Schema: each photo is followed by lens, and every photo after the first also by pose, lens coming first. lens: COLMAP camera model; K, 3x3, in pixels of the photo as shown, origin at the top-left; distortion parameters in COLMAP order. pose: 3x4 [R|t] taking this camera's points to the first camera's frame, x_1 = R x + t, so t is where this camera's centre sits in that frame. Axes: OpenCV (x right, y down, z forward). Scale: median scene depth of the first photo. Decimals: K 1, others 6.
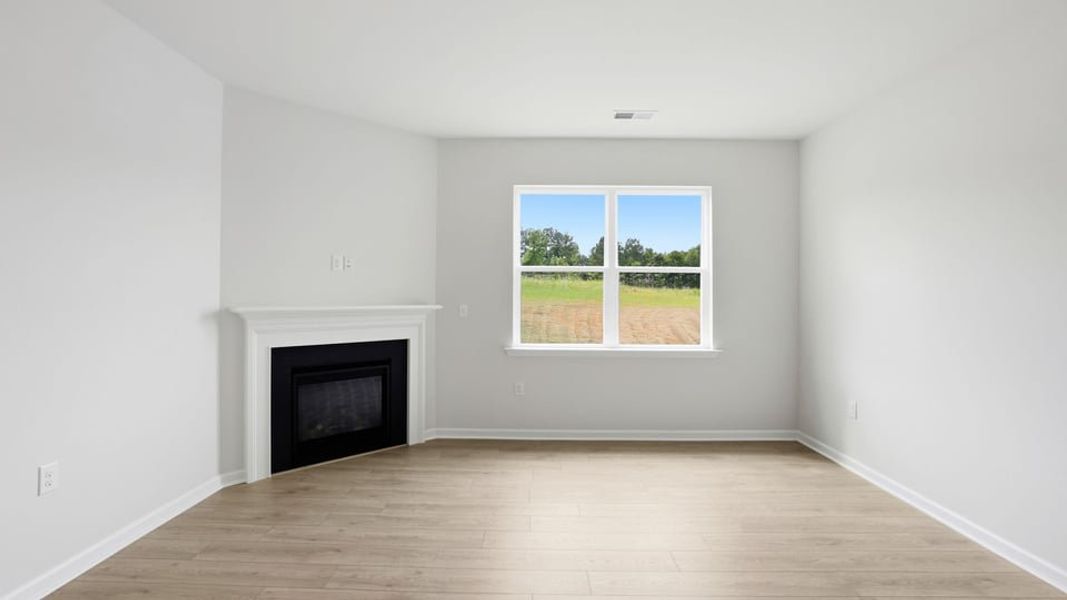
lens RADIAL K [[480.1, 0, 528.7], [0, 480.1, 295.0], [0, 0, 1]] dist [-0.039107, 0.000319]
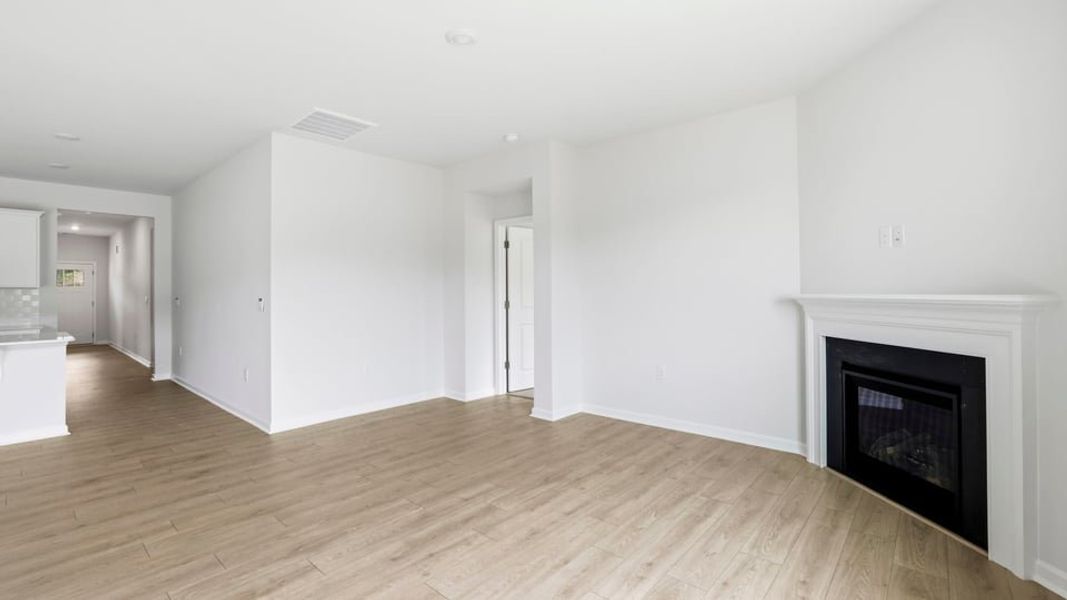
lens RADIAL K [[466.5, 0, 526.6], [0, 466.5, 289.5], [0, 0, 1]] dist [-0.024154, 0.000394]
pose [[-0.651148, -0.007772, -0.758911, 0.499214], [0.000885, 0.999939, -0.011000, 0.021796], [0.758950, -0.007834, -0.651101, 0.994746]]
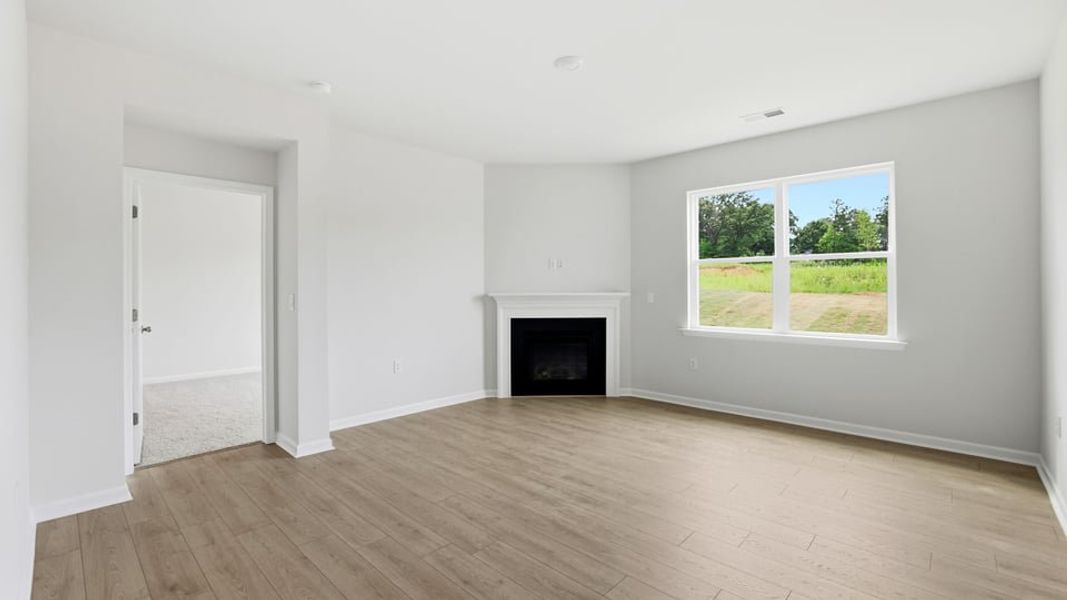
lens RADIAL K [[466.5, 0, 530.1], [0, 466.5, 297.4], [0, 0, 1]] dist [-0.024154, 0.000394]
pose [[0.738193, 0.003356, -0.674581, 0.505187], [0.005927, 0.999917, 0.011460, 0.018445], [0.674563, -0.012458, 0.738112, -0.120866]]
